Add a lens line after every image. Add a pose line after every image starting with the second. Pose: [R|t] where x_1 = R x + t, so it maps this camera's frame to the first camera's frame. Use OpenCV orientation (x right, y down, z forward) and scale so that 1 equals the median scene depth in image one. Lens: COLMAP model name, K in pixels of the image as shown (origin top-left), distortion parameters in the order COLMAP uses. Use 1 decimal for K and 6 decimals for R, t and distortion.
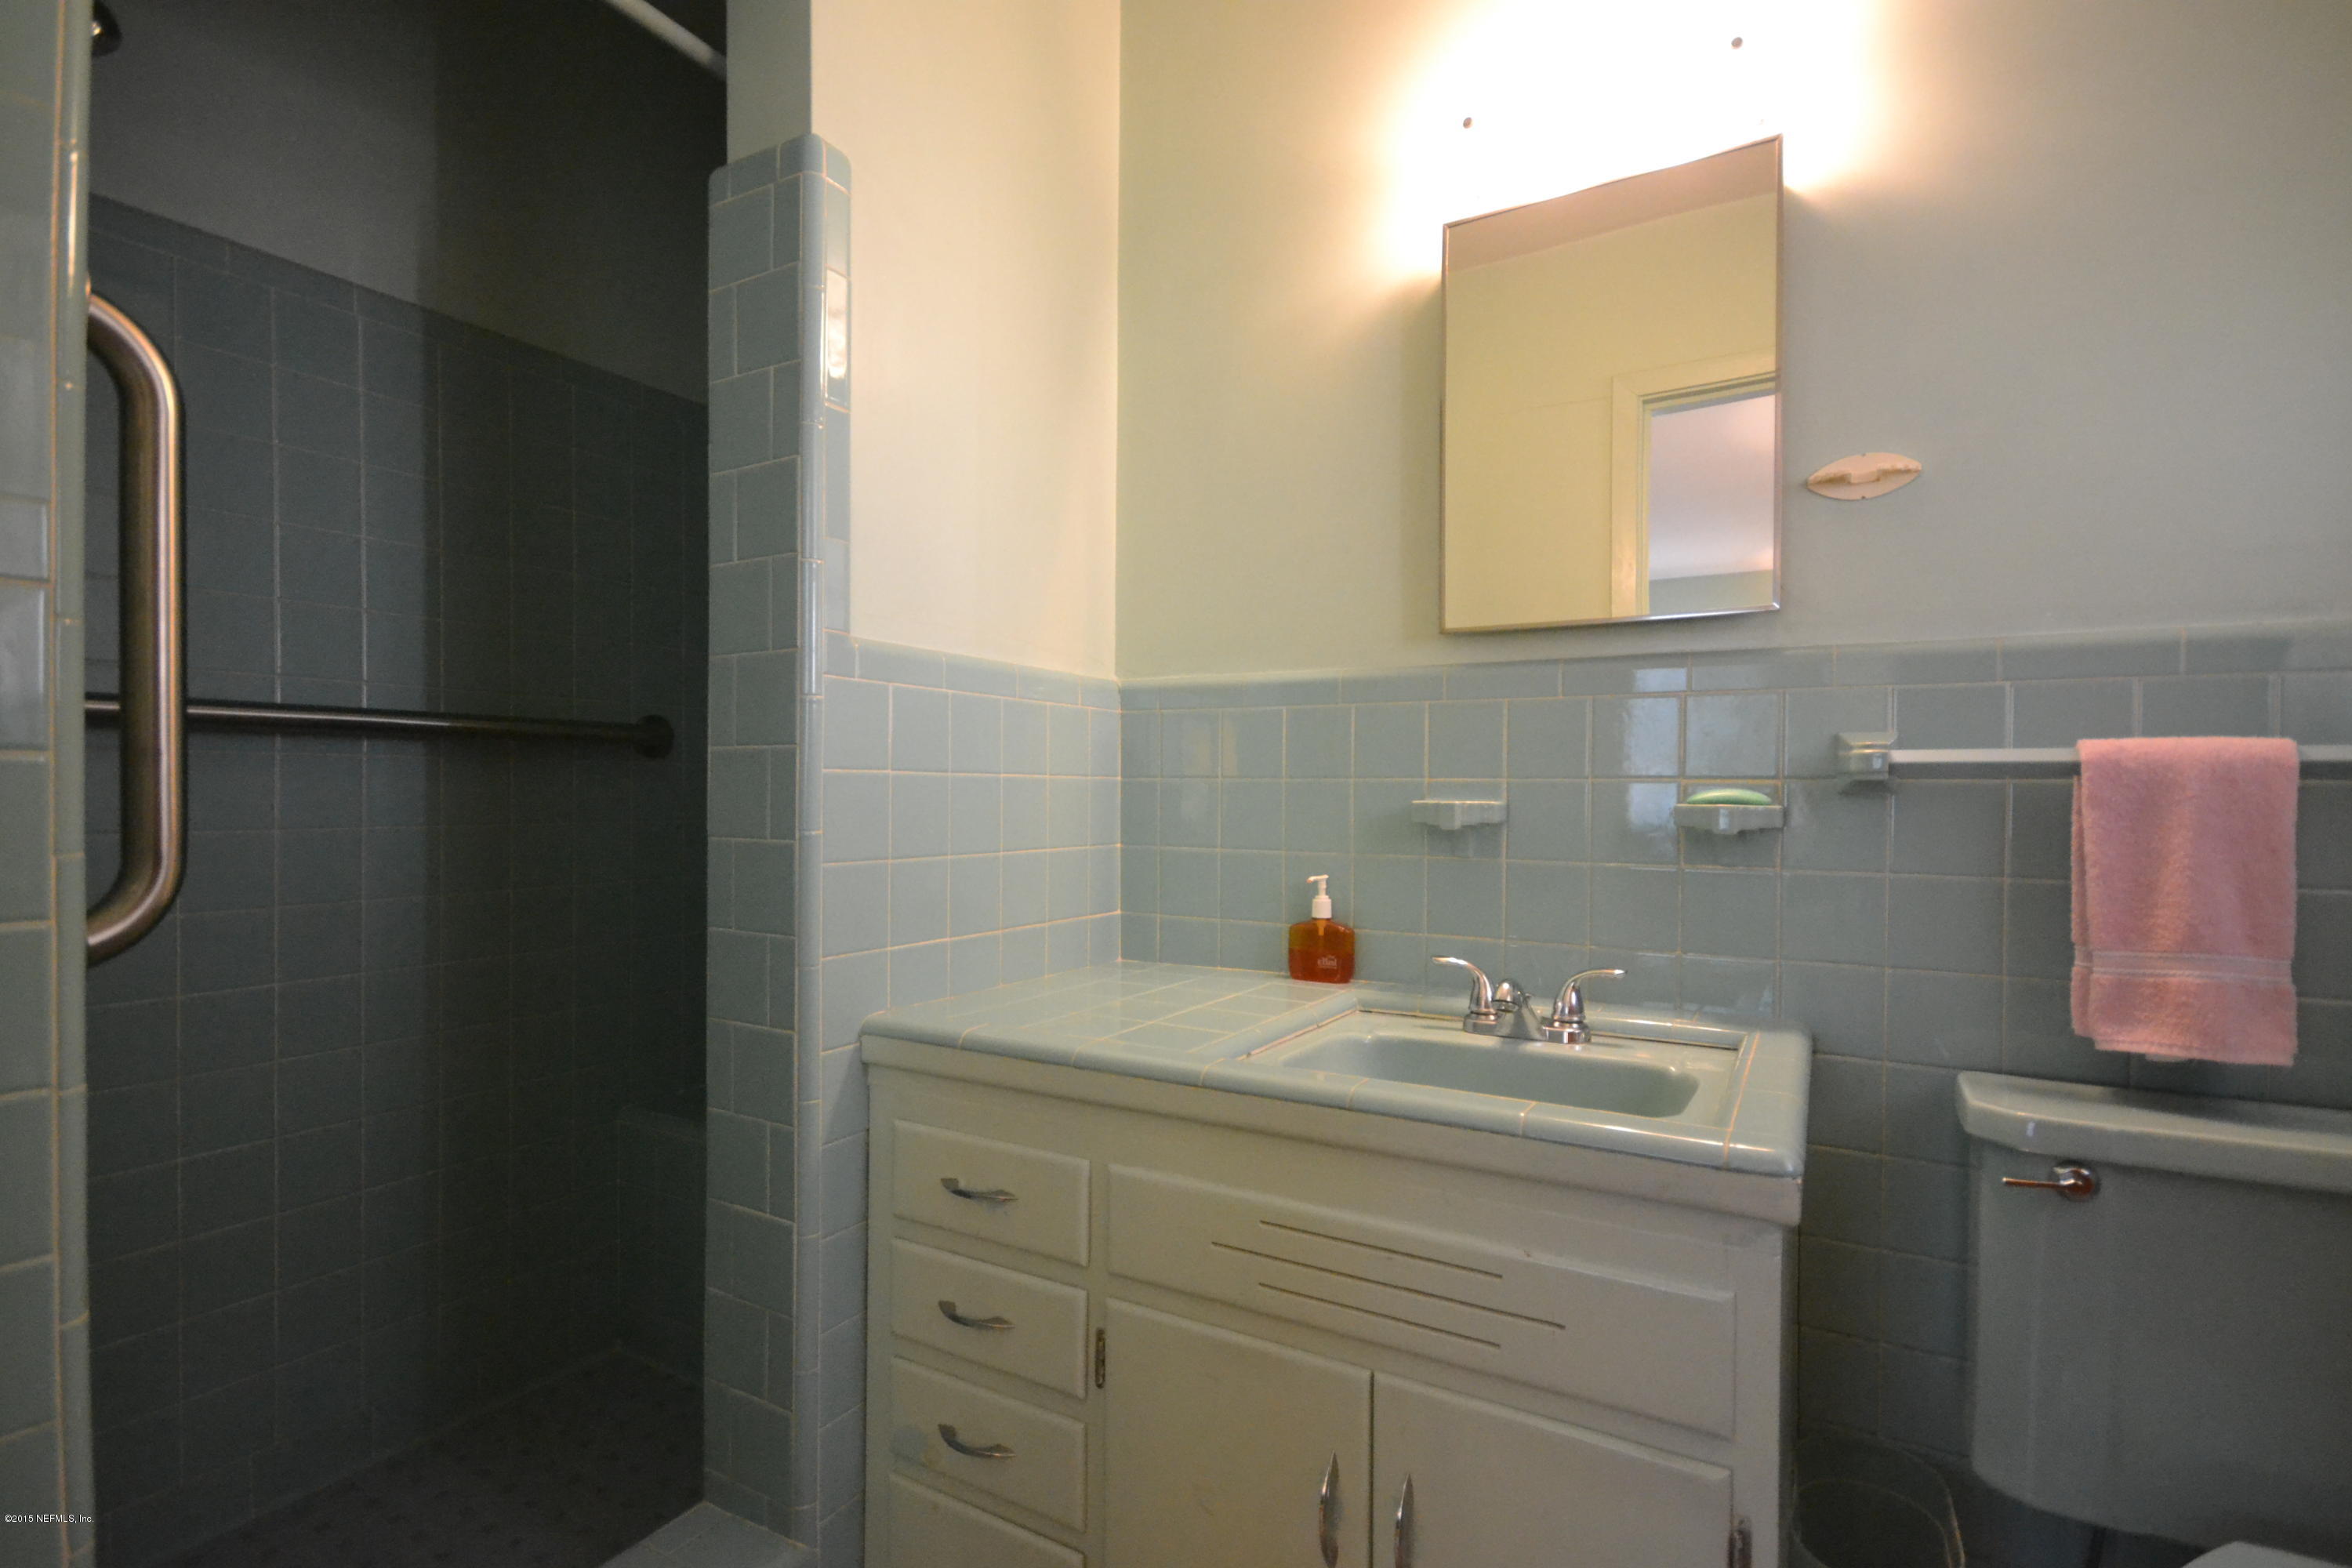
lens RADIAL K [[1125.6, 0, 1177.4], [0, 1125.6, 792.6], [0, 0, 1]] dist [0.012067, -0.002891]
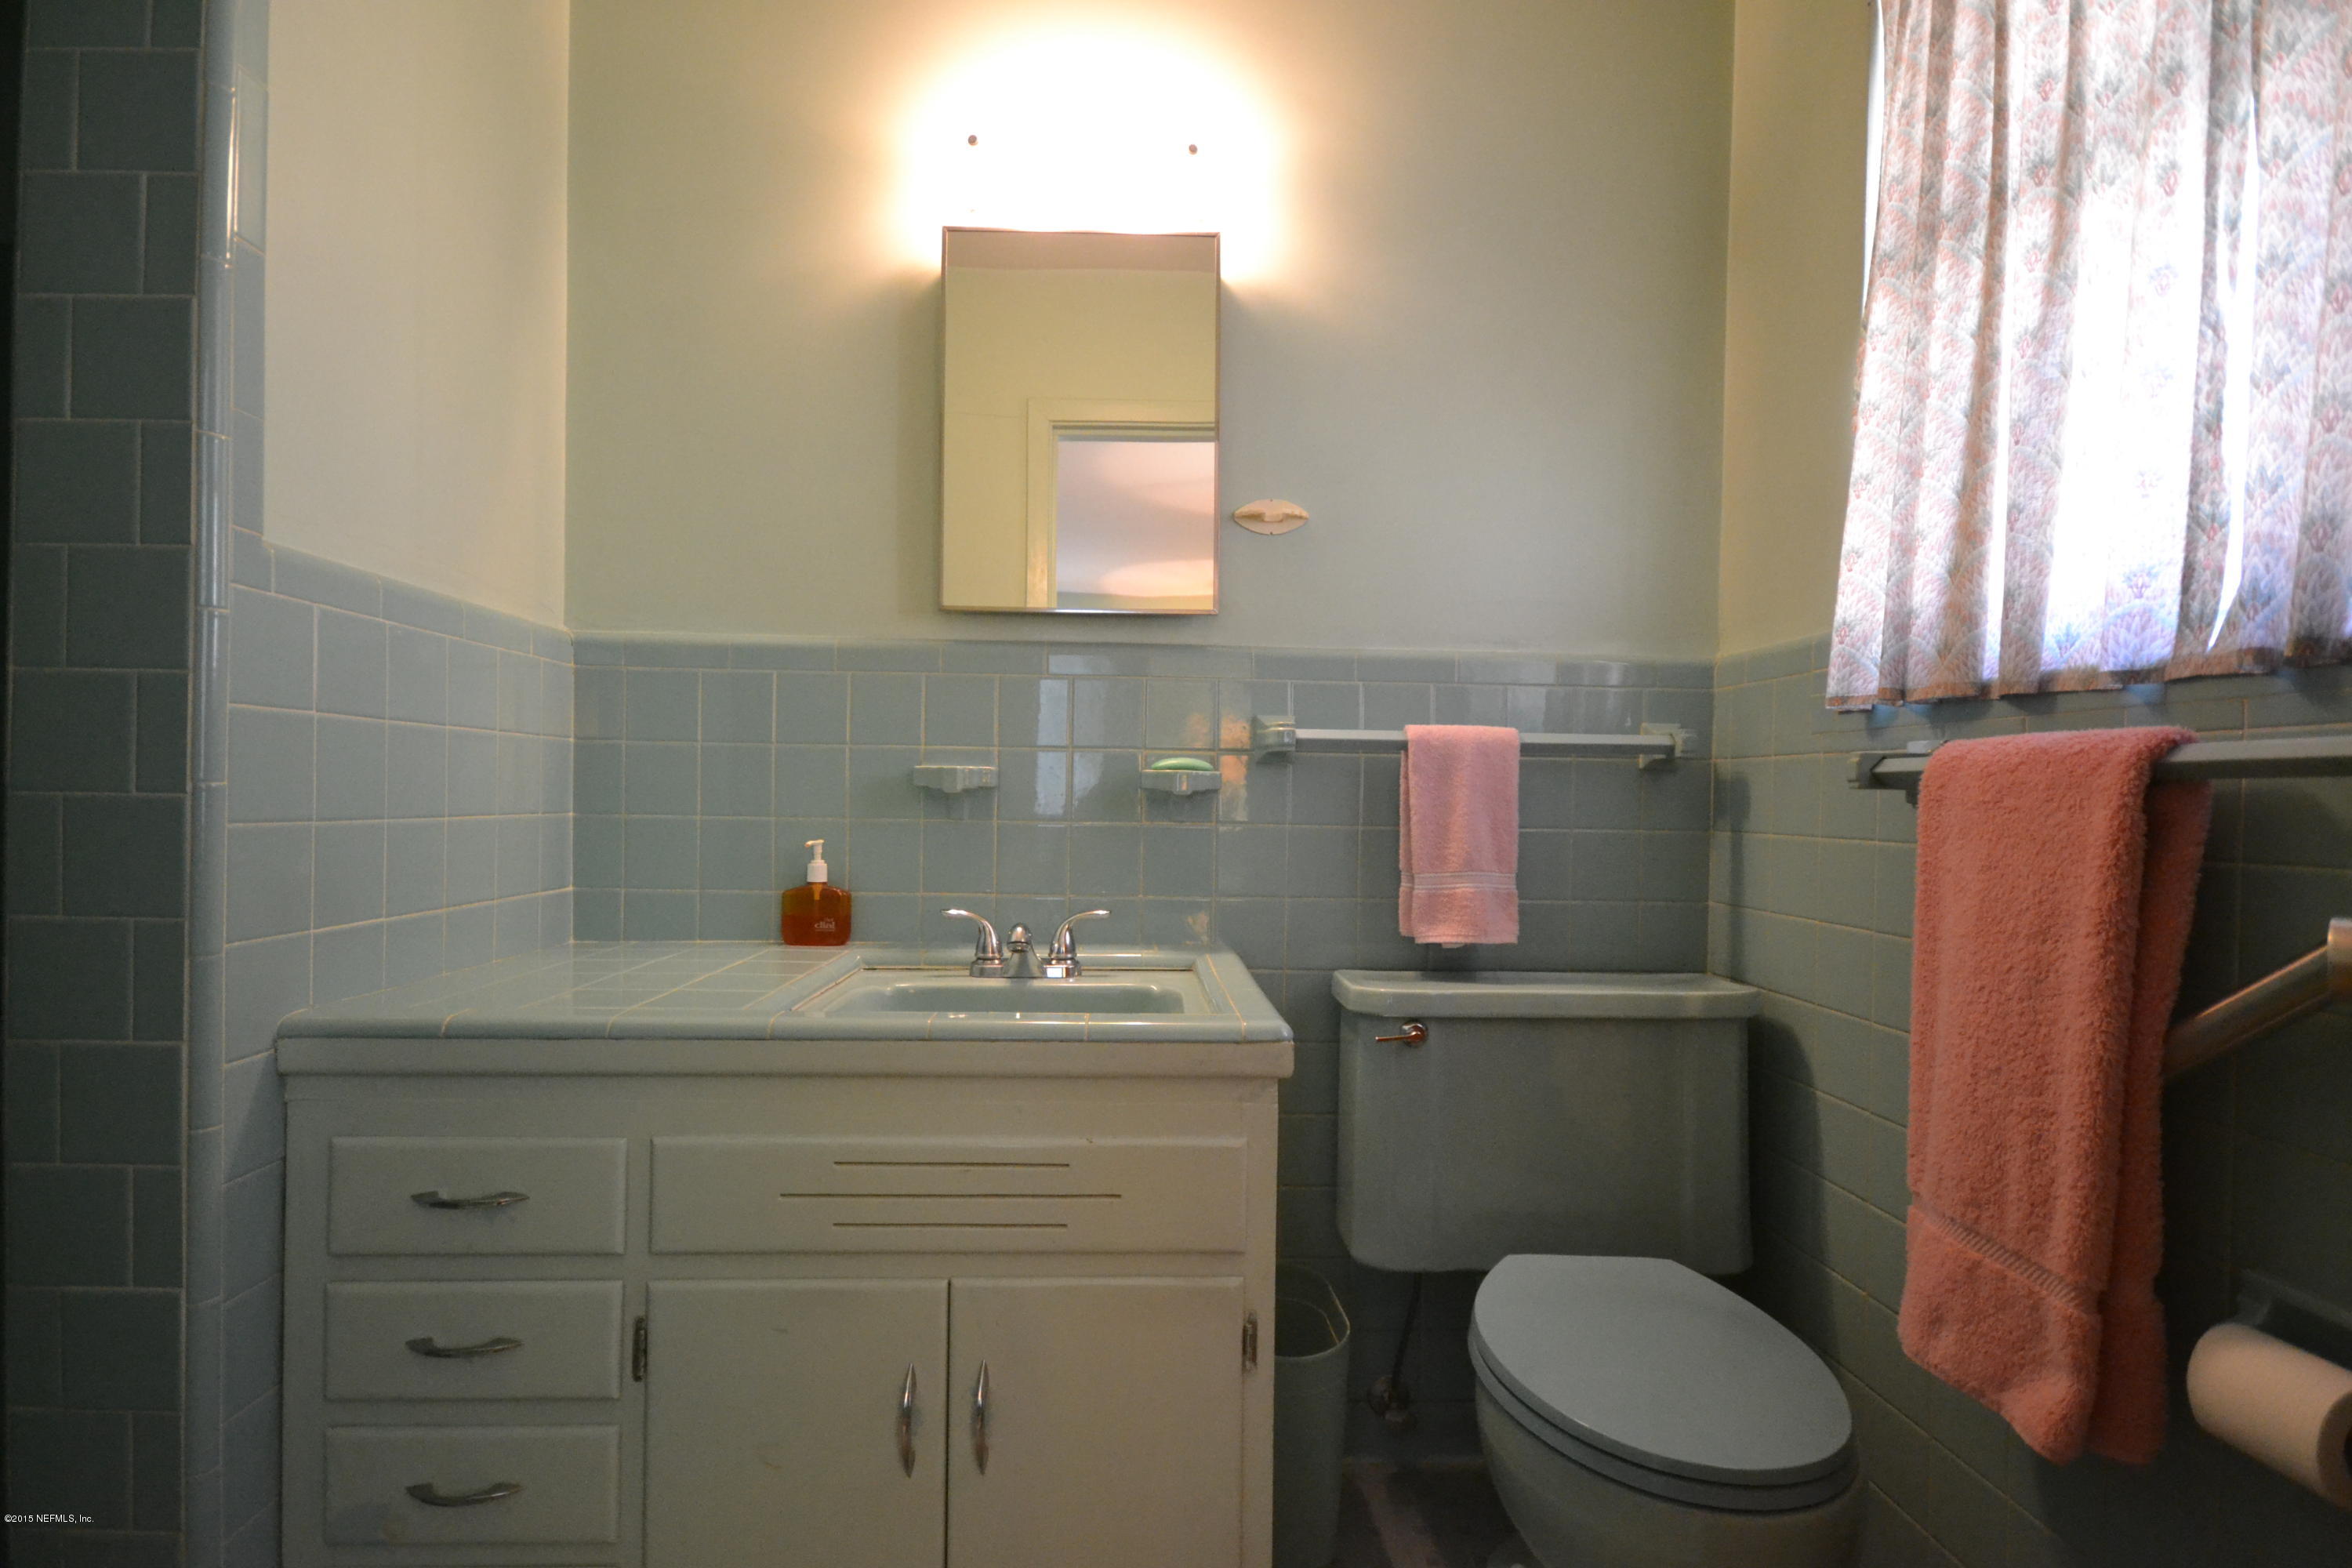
lens RADIAL K [[1125.6, 0, 1172.4], [0, 1125.6, 787.9], [0, 0, 1]] dist [0.012067, -0.002891]
pose [[0.842456, 0.008582, 0.538697, -0.185982], [-0.007691, 0.999963, -0.003903, 0.036112], [-0.538710, -0.000855, 0.842491, -0.019319]]
